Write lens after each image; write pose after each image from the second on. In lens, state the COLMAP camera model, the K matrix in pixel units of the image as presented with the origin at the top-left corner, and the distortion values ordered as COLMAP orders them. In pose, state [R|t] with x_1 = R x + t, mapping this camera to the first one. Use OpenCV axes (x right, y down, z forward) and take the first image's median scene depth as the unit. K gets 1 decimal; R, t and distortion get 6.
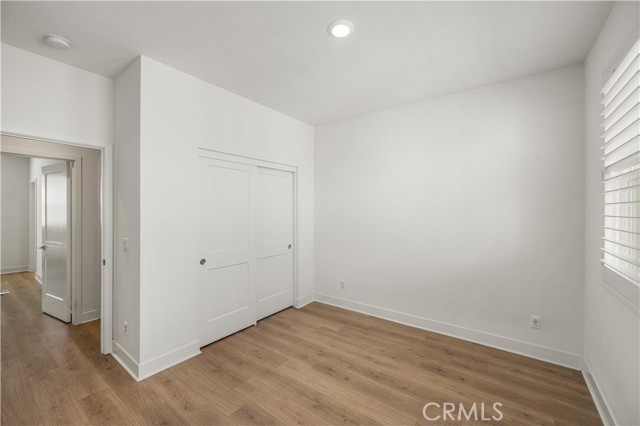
lens RADIAL K [[263.7, 0, 322.3], [0, 263.7, 208.6], [0, 0, 1]] dist [0.000690, -0.000087]
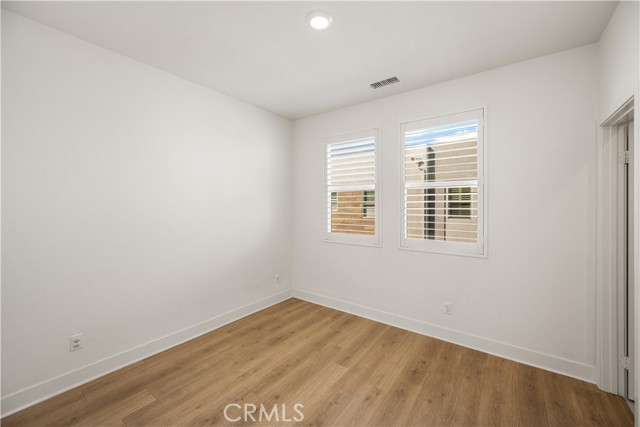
lens RADIAL K [[263.7, 0, 322.3], [0, 263.7, 209.1], [0, 0, 1]] dist [0.000690, -0.000087]
pose [[-0.009135, -0.012203, 0.999884, -0.672246], [-0.002992, 0.999921, 0.012176, 0.018940], [-0.999954, -0.002881, -0.009170, 0.759921]]
